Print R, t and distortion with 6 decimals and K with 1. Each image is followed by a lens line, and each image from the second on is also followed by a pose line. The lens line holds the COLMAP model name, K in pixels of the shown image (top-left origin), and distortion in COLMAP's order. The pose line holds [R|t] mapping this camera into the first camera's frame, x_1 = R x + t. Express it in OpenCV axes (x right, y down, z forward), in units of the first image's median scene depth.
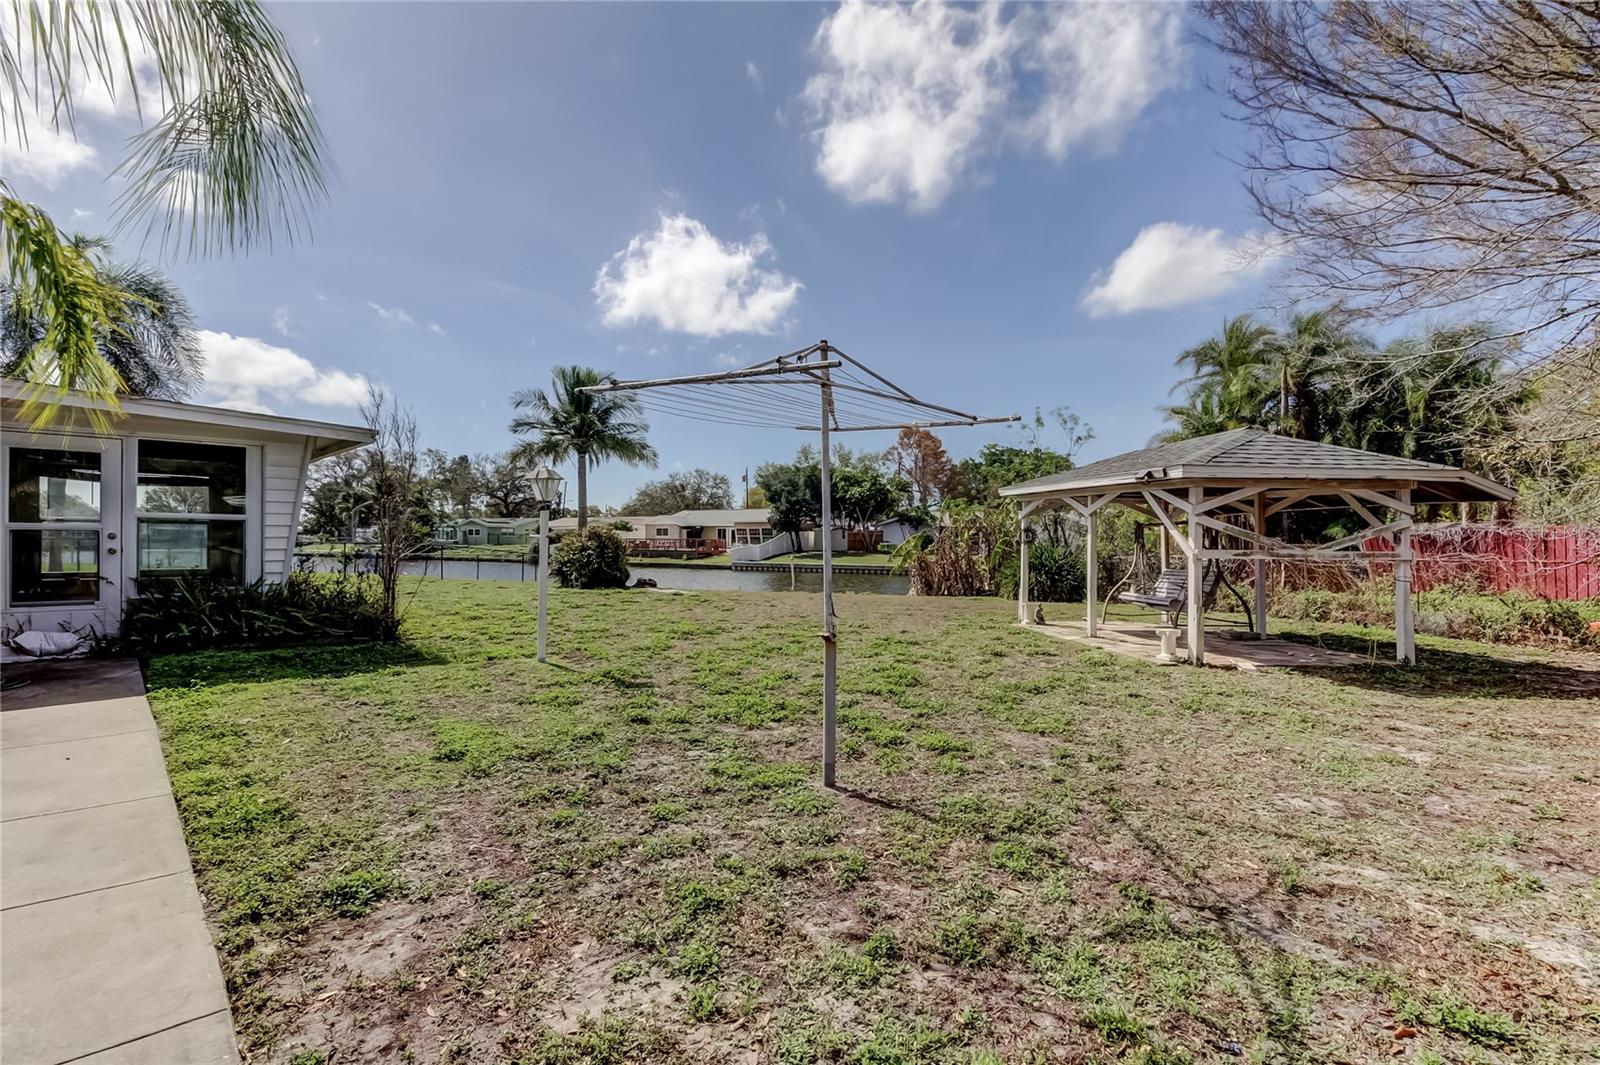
lens RADIAL K [[741.5, 0, 796.3], [0, 741.5, 542.5], [0, 0, 1]] dist [0.012708, 0.000217]
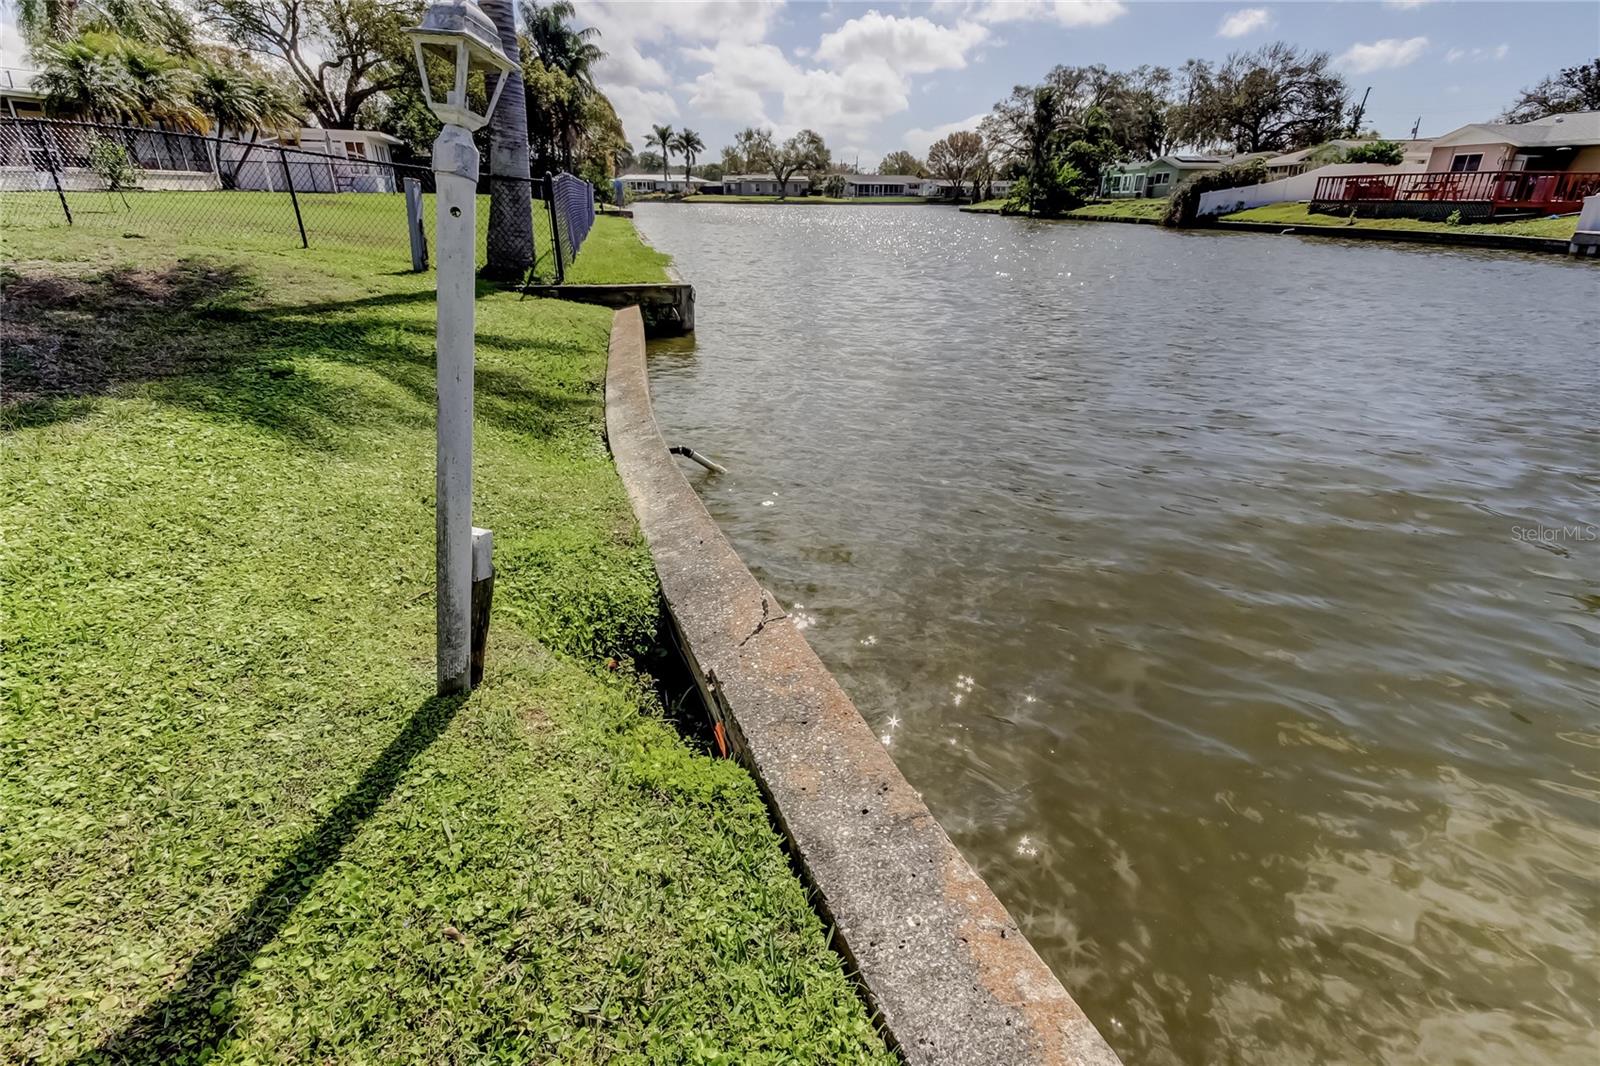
lens RADIAL K [[741.5, 0, 796.3], [0, 741.5, 543.0], [0, 0, 1]] dist [0.012708, 0.000217]
pose [[0.577721, 0.340786, -0.741689, 0.018326], [-0.000918, 0.908943, 0.416920, 0.008475], [0.816234, -0.240183, 0.525428, 0.320561]]
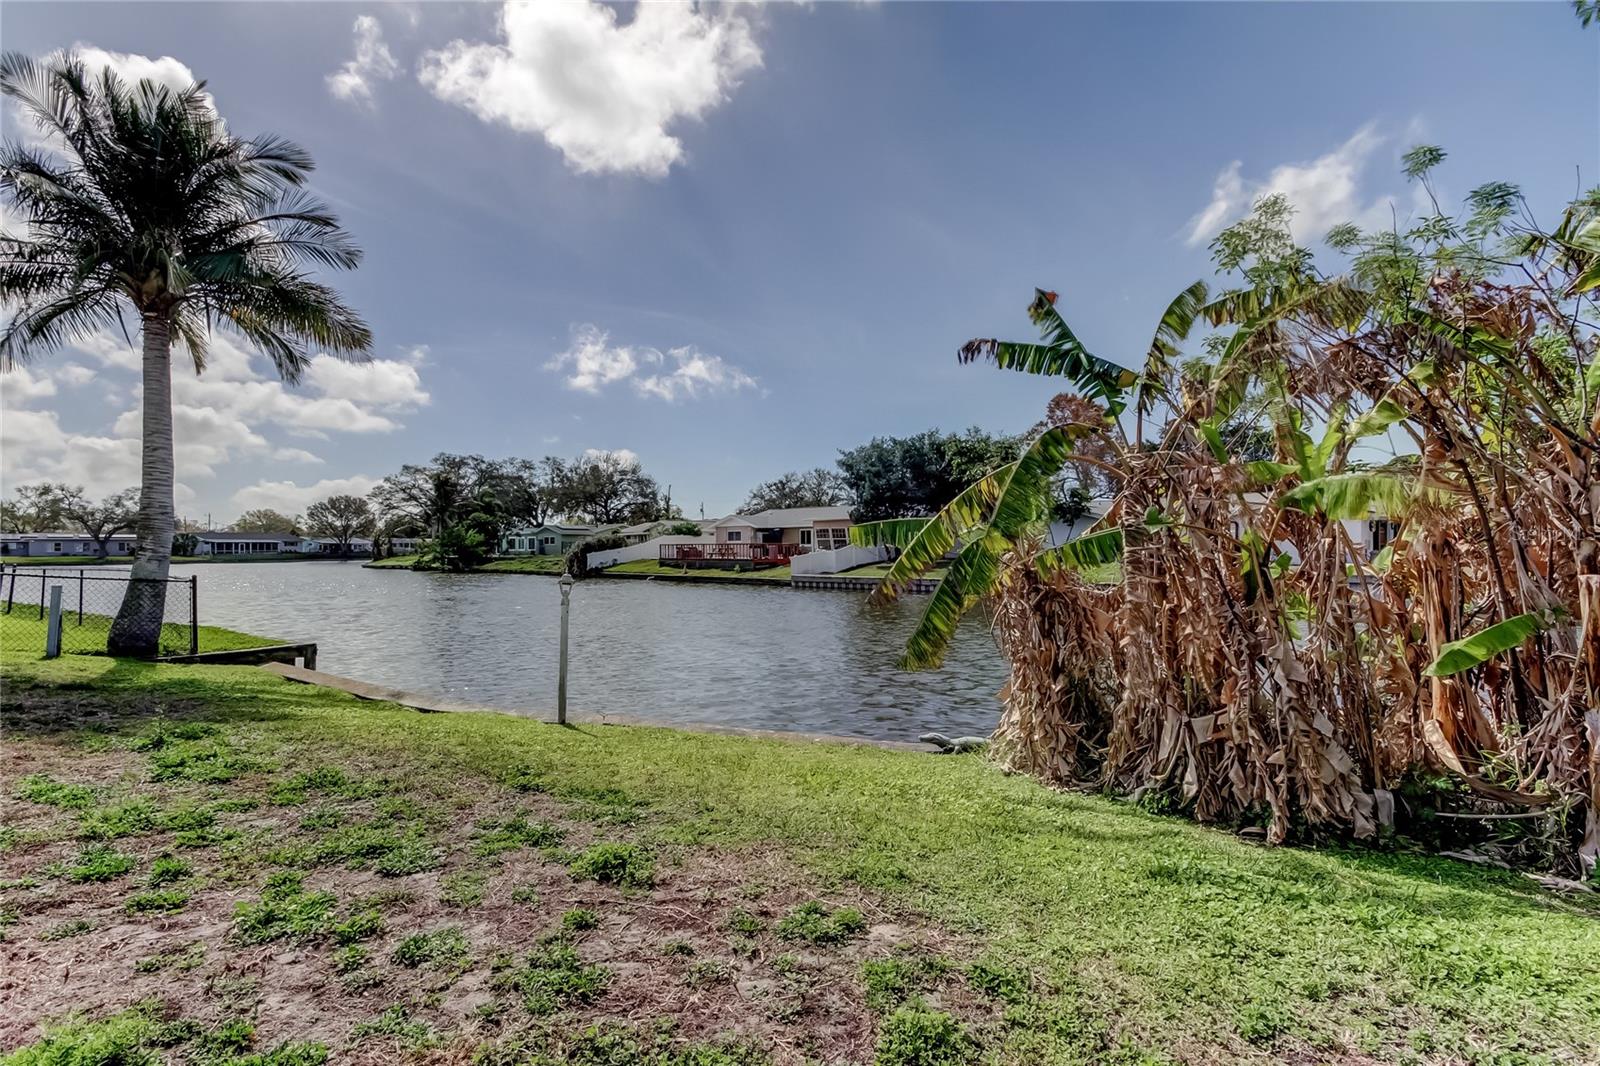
lens RADIAL K [[741.5, 0, 796.3], [0, 741.5, 543.0], [0, 0, 1]] dist [0.012708, 0.000217]
pose [[0.979418, -0.011009, -0.201542, 0.044022], [0.008683, 0.999885, -0.012418, 0.003810], [0.201656, 0.010412, 0.979401, 0.242528]]
